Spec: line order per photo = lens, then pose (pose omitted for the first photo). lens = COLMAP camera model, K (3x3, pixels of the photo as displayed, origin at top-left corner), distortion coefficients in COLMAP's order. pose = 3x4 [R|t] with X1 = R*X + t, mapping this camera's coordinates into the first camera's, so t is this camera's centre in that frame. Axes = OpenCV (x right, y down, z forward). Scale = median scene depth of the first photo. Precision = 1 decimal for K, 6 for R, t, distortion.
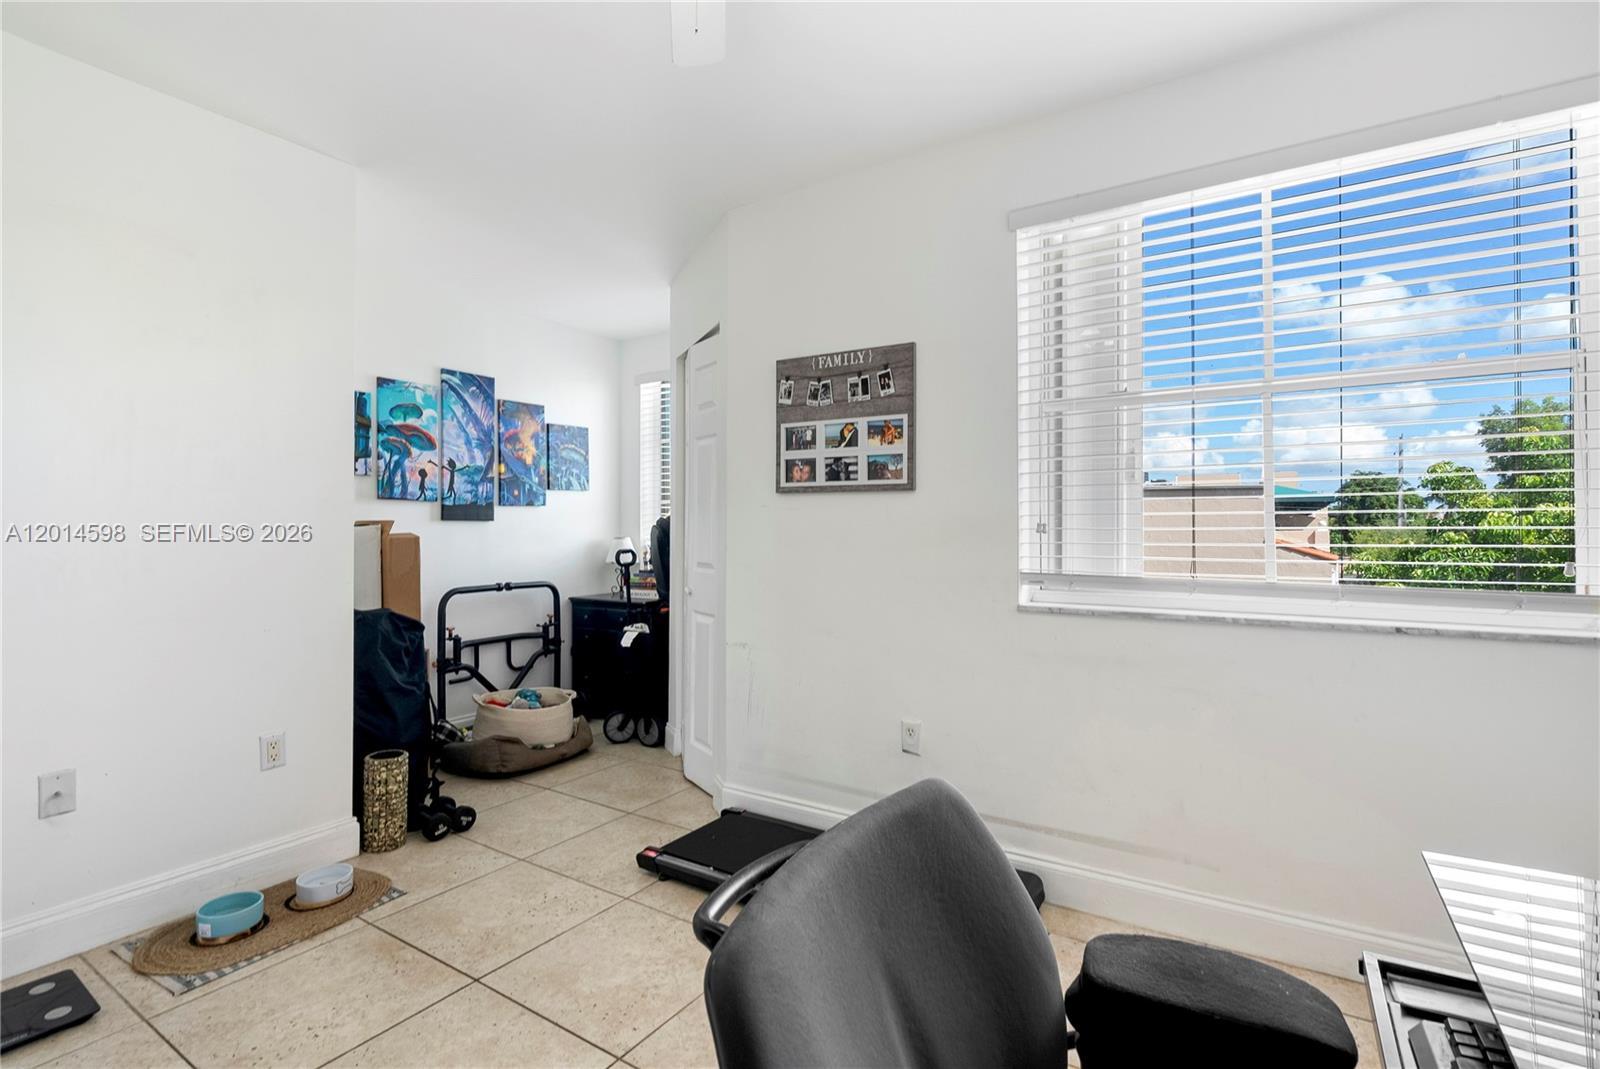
lens RADIAL K [[750.1, 0, 802.9], [0, 750.1, 524.4], [0, 0, 1]] dist [-0.003497, 0.002204]
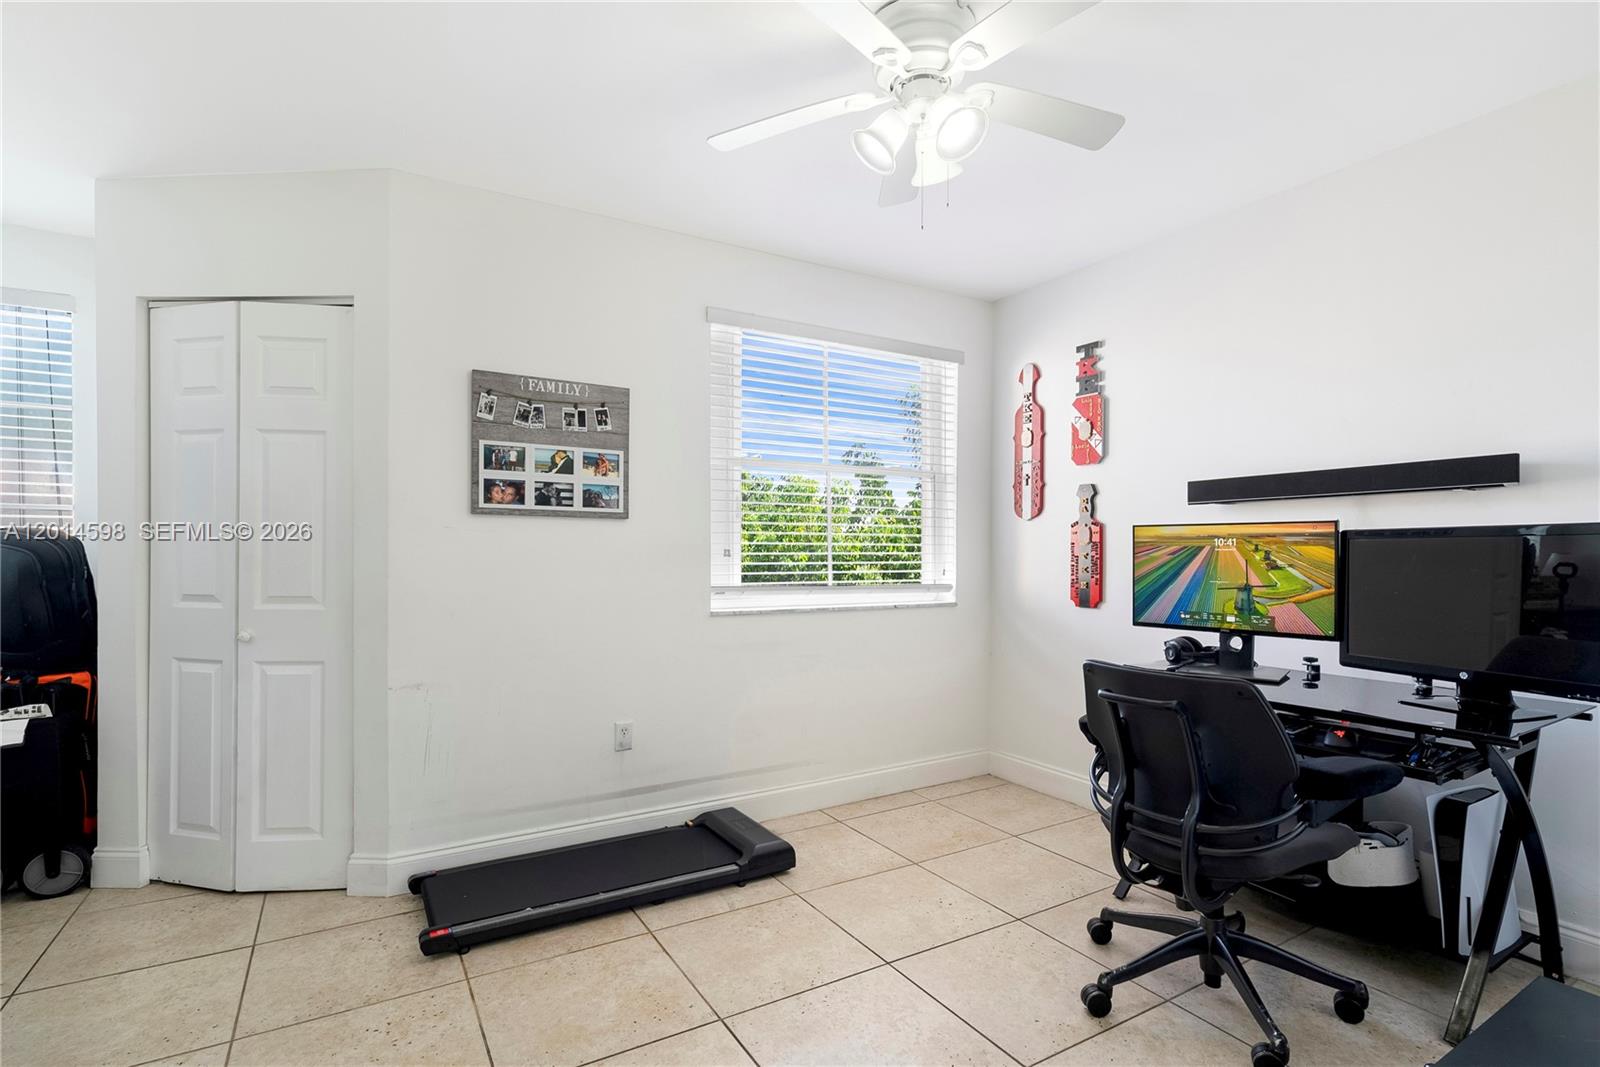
lens RADIAL K [[750.1, 0, 794.5], [0, 750.1, 565.4], [0, 0, 1]] dist [-0.003497, 0.002204]
pose [[0.463397, -0.010760, 0.886085, -0.707094], [-0.006718, 0.999855, 0.015655, 0.004978], [-0.886125, -0.013207, 0.463258, 0.234833]]
